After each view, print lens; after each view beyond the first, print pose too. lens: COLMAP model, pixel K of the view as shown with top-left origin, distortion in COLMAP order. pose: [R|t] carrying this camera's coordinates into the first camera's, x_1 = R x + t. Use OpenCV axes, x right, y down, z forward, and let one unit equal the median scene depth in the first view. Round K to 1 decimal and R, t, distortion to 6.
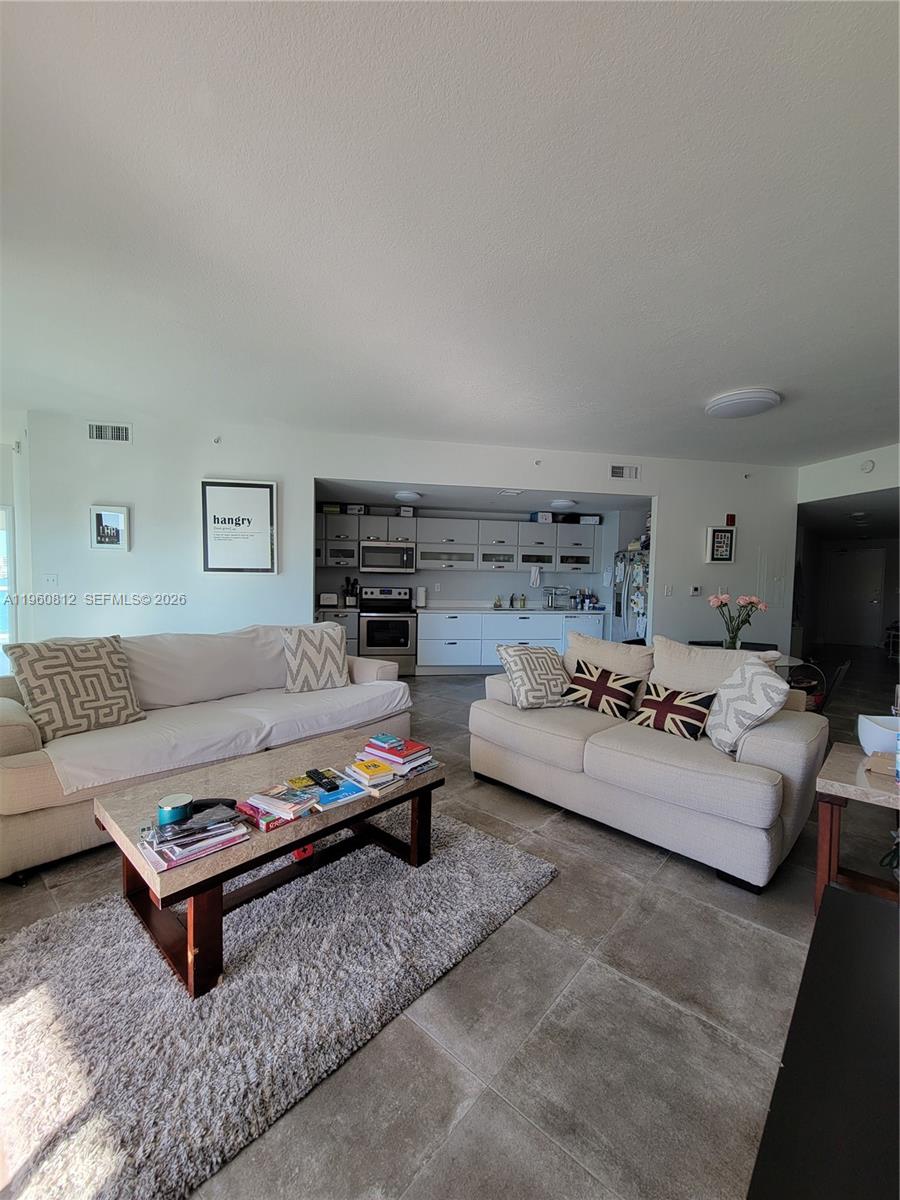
lens RADIAL K [[490.0, 0, 442.2], [0, 490.0, 606.2], [0, 0, 1]] dist [-0.000839, 0.000960]
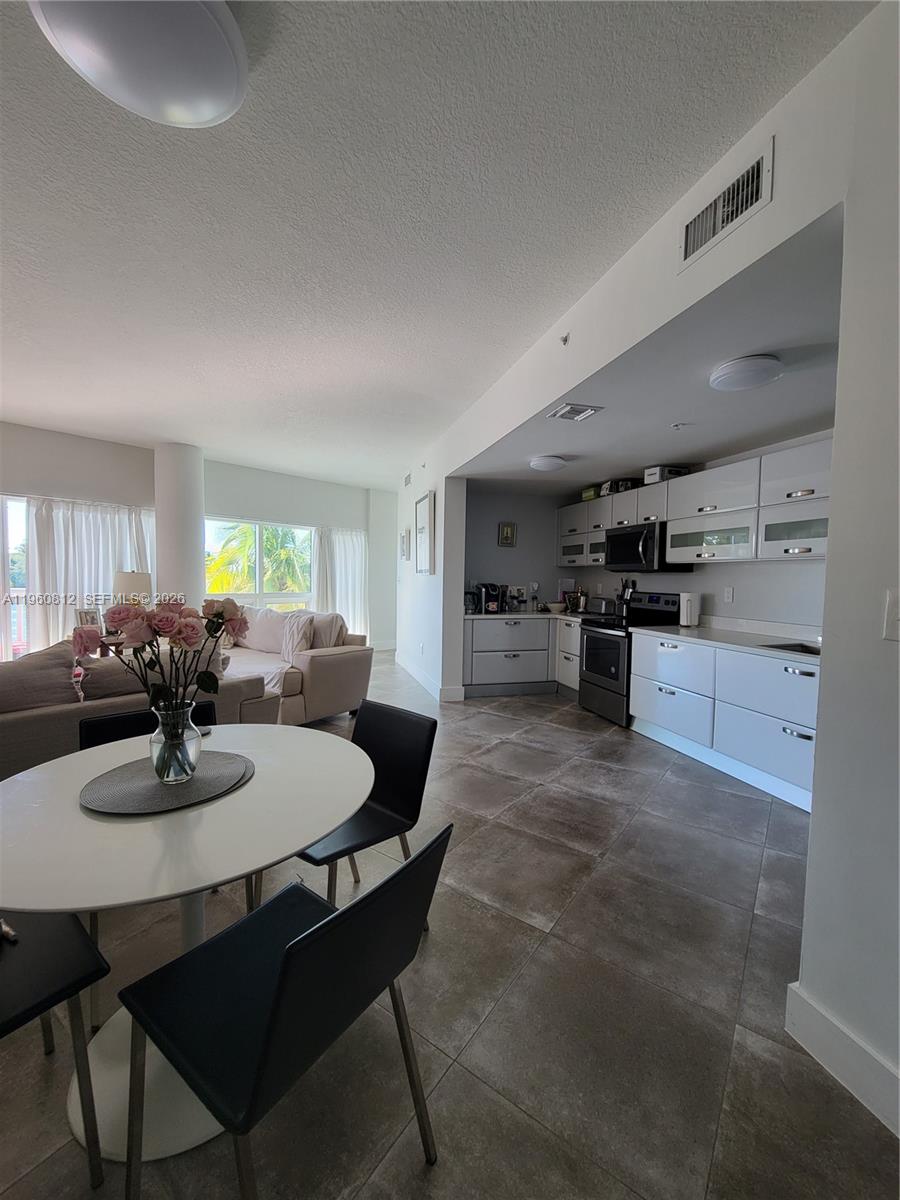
lens RADIAL K [[490.5, 0, 442.4], [0, 490.5, 606.7], [0, 0, 1]] dist [-0.002443, 0.000115]
pose [[0.081147, 0.041654, -0.995831, 0.531753], [-0.067497, 0.997062, 0.036205, -0.024167], [0.994414, 0.064277, 0.083720, 0.654031]]
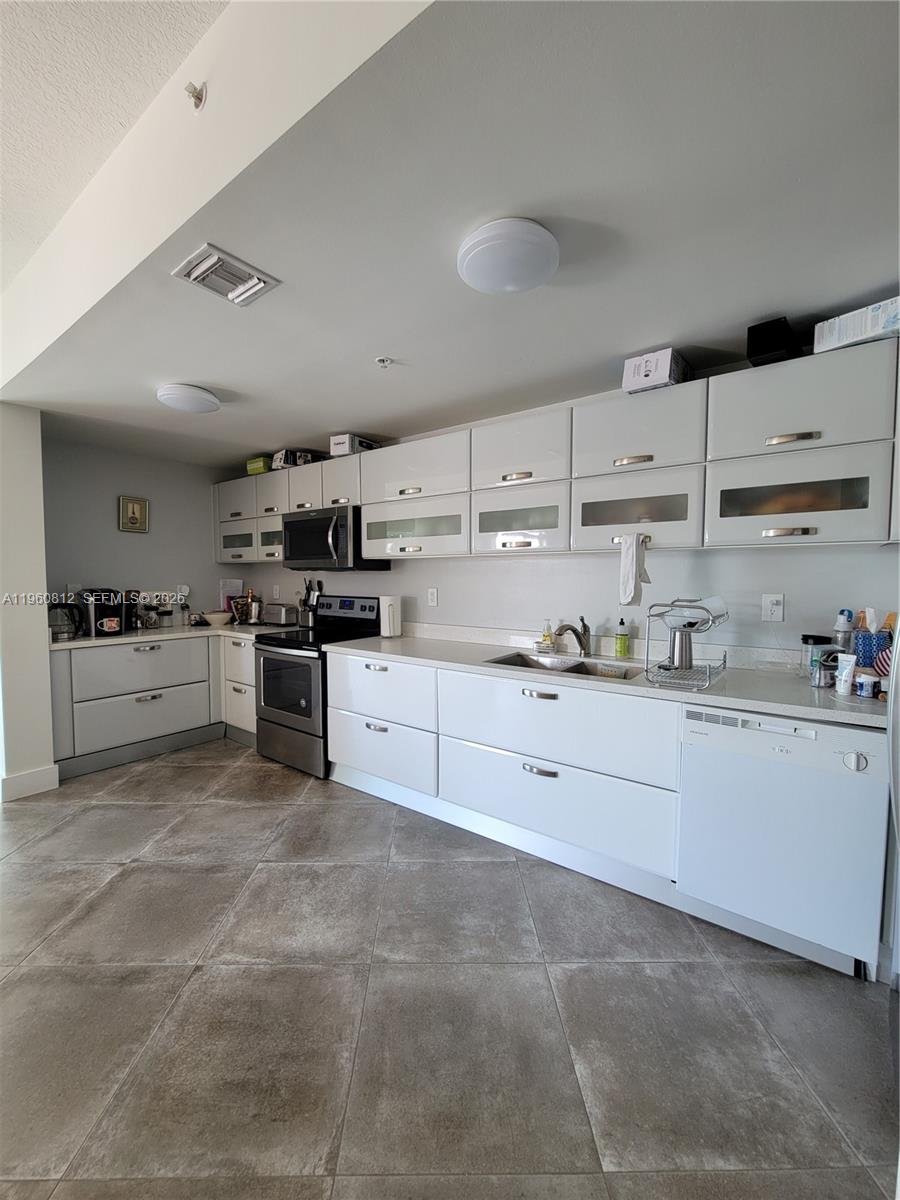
lens RADIAL K [[490.5, 0, 442.4], [0, 490.5, 606.7], [0, 0, 1]] dist [-0.002443, 0.000115]
pose [[0.667506, 0.026916, -0.744118, 0.357002], [-0.031357, 0.999476, 0.008024, -0.034453], [0.743944, 0.017977, 0.668000, 0.716242]]
